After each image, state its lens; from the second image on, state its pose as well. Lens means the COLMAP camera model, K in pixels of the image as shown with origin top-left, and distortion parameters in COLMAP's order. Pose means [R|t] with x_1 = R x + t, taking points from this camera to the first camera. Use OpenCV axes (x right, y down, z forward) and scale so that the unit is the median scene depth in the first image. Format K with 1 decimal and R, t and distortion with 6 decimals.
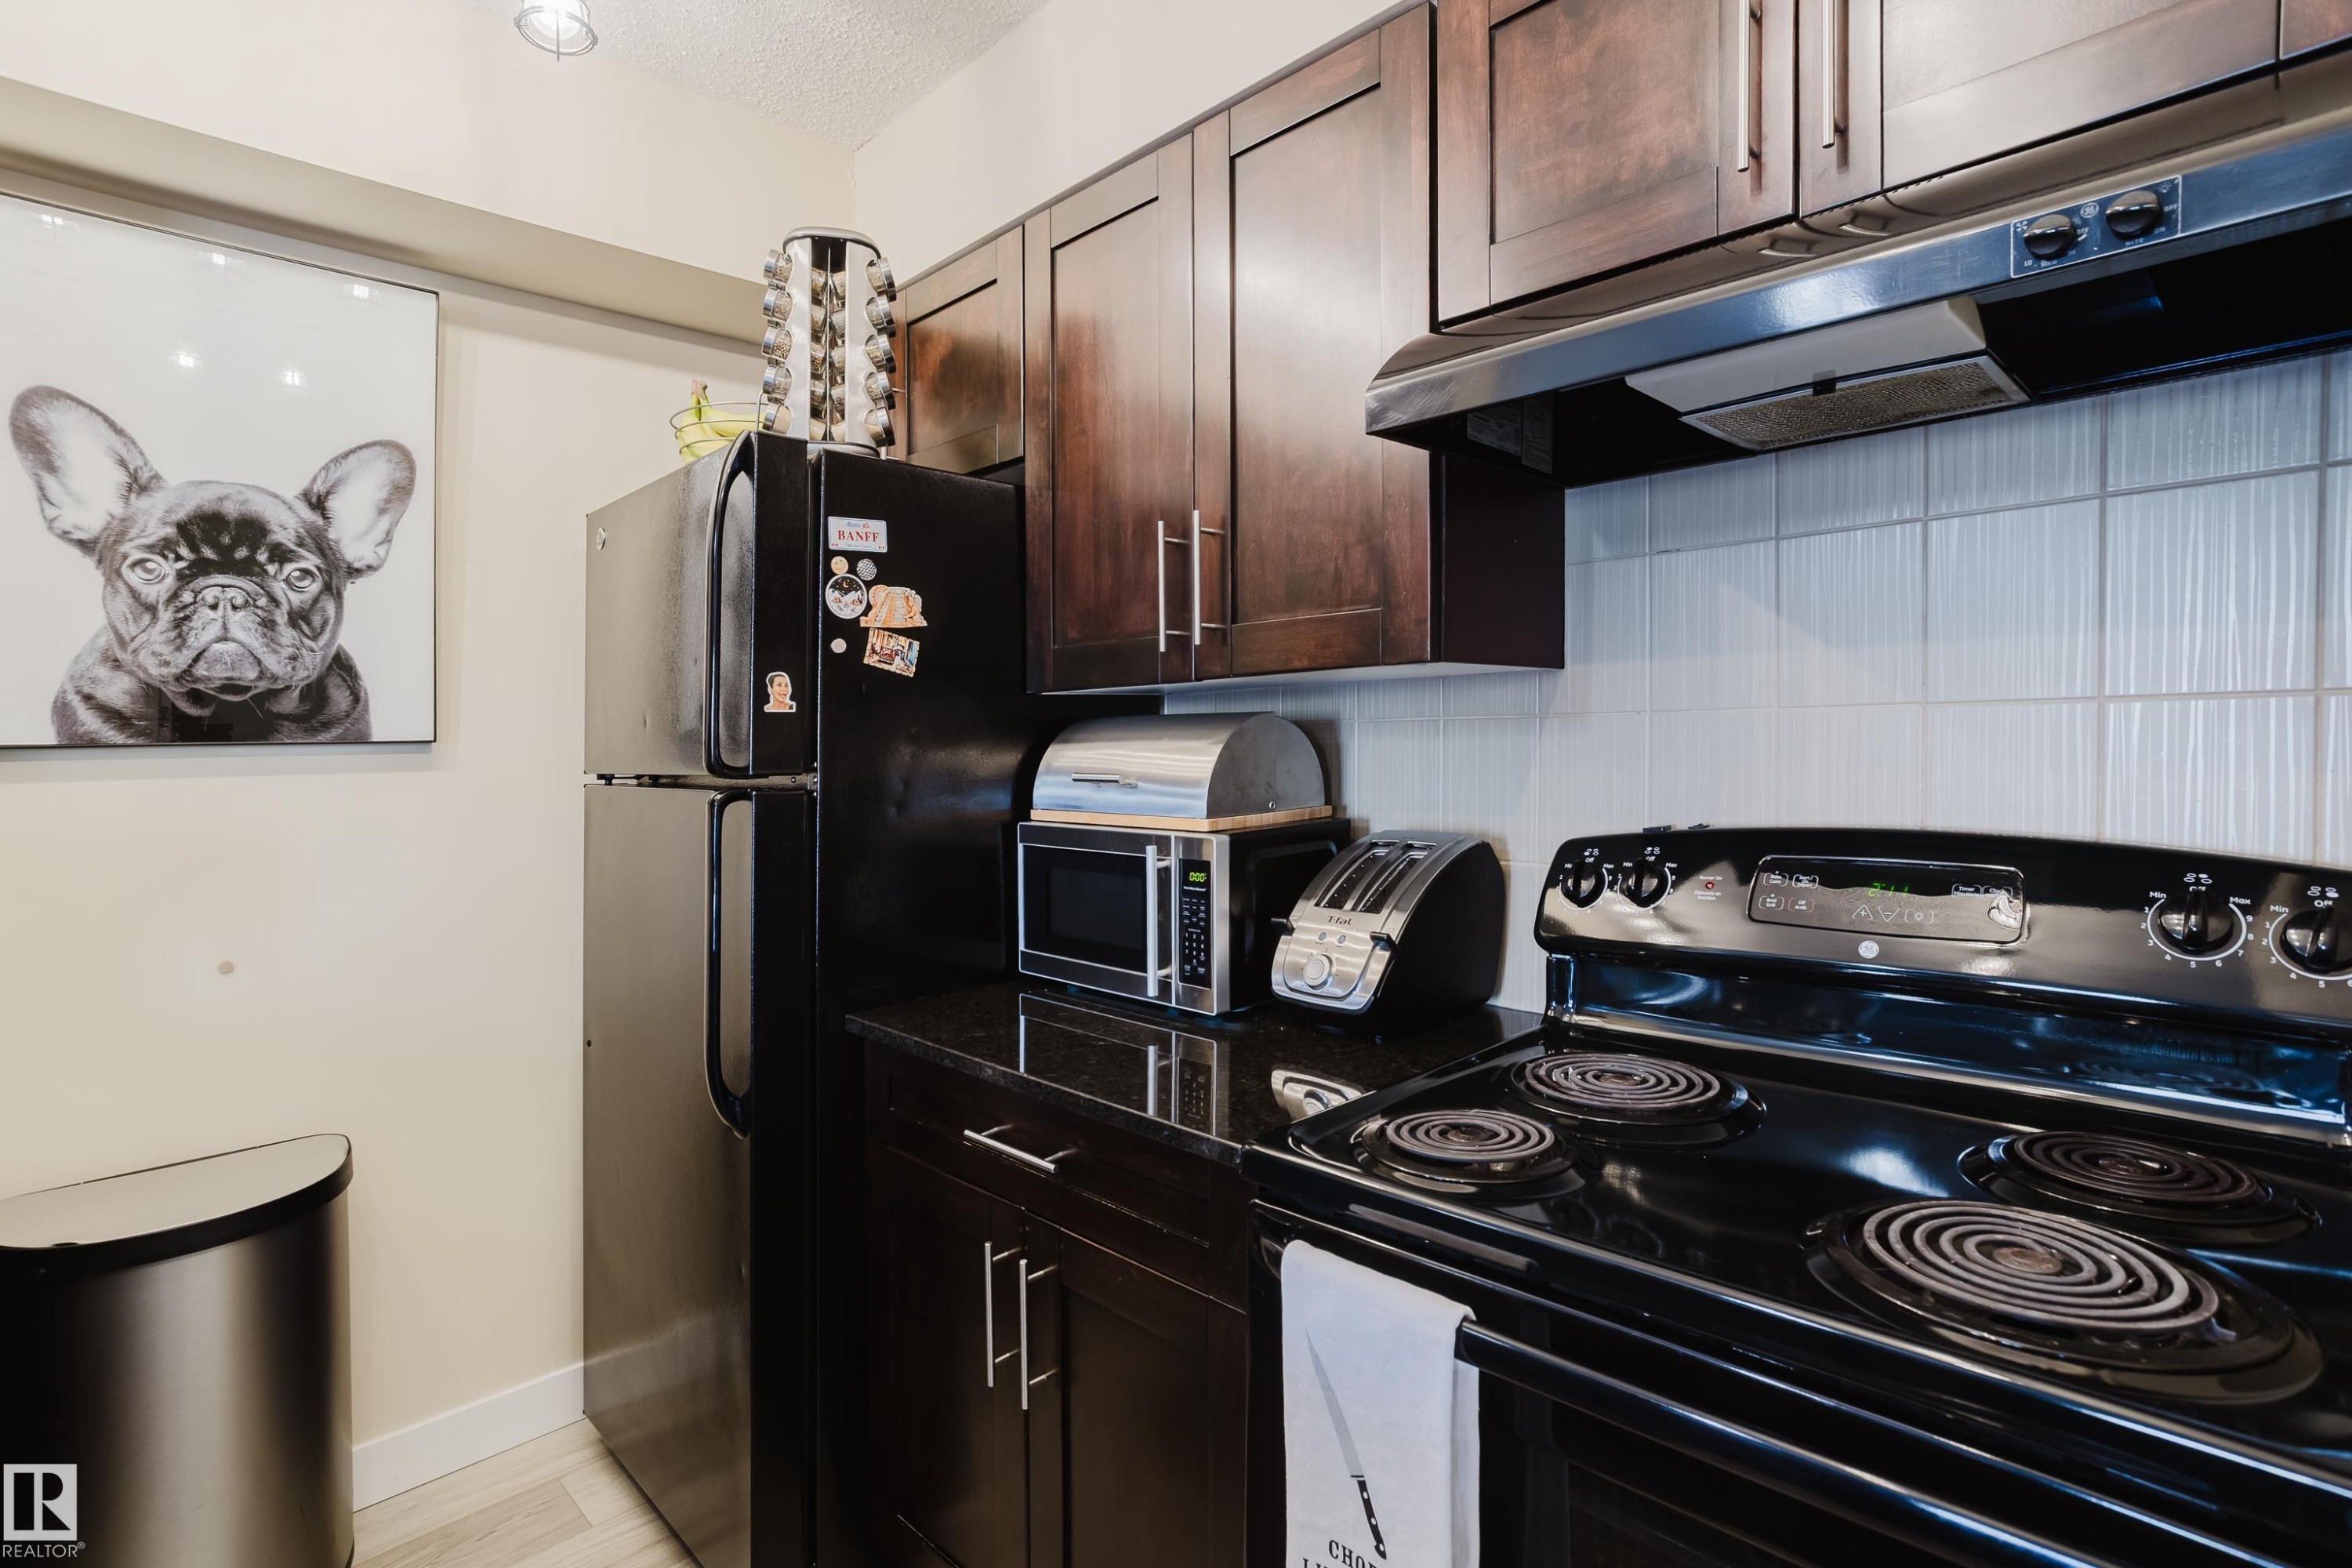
lens RADIAL K [[1132.4, 0, 1179.9], [0, 1132.4, 763.6], [0, 0, 1]] dist [-0.030706, 0.018073]
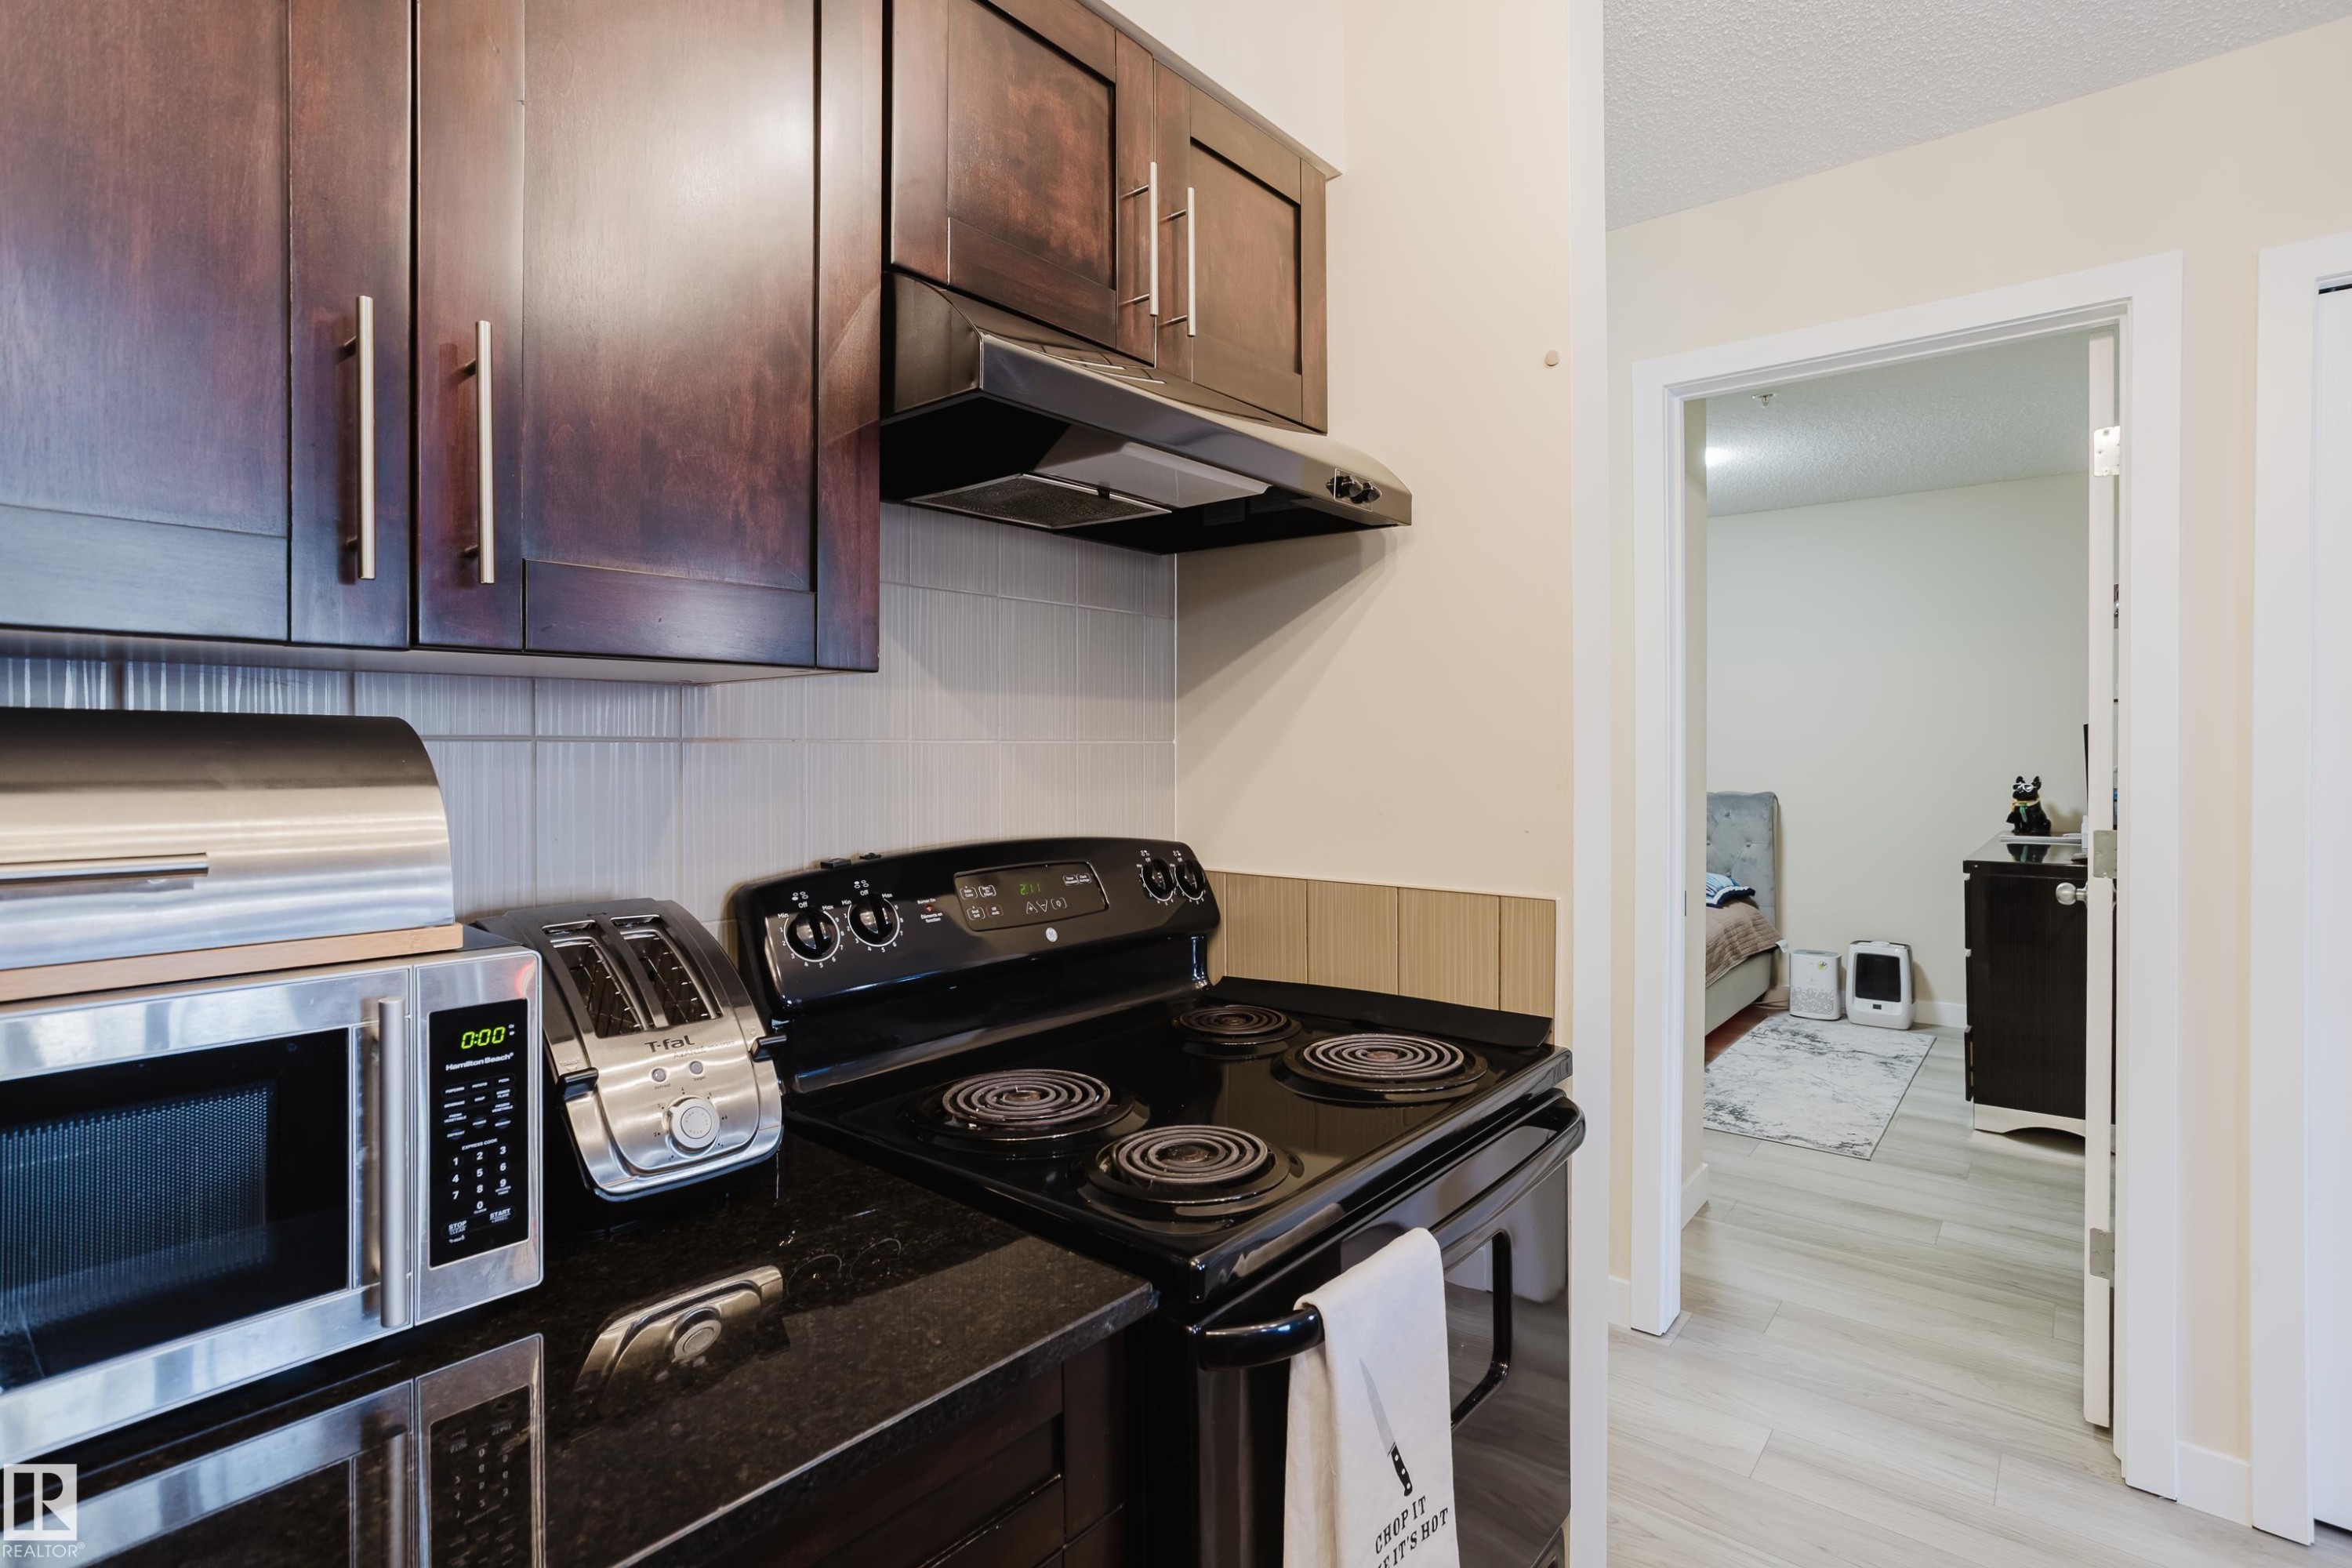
lens RADIAL K [[1132.4, 0, 1185.4], [0, 1132.4, 758.2], [0, 0, 1]] dist [-0.030706, 0.018073]
pose [[-0.088020, 0.014703, 0.996010, -0.490354], [0.027979, 0.999533, -0.012282, -0.009584], [-0.995726, 0.026786, -0.088390, 0.690083]]
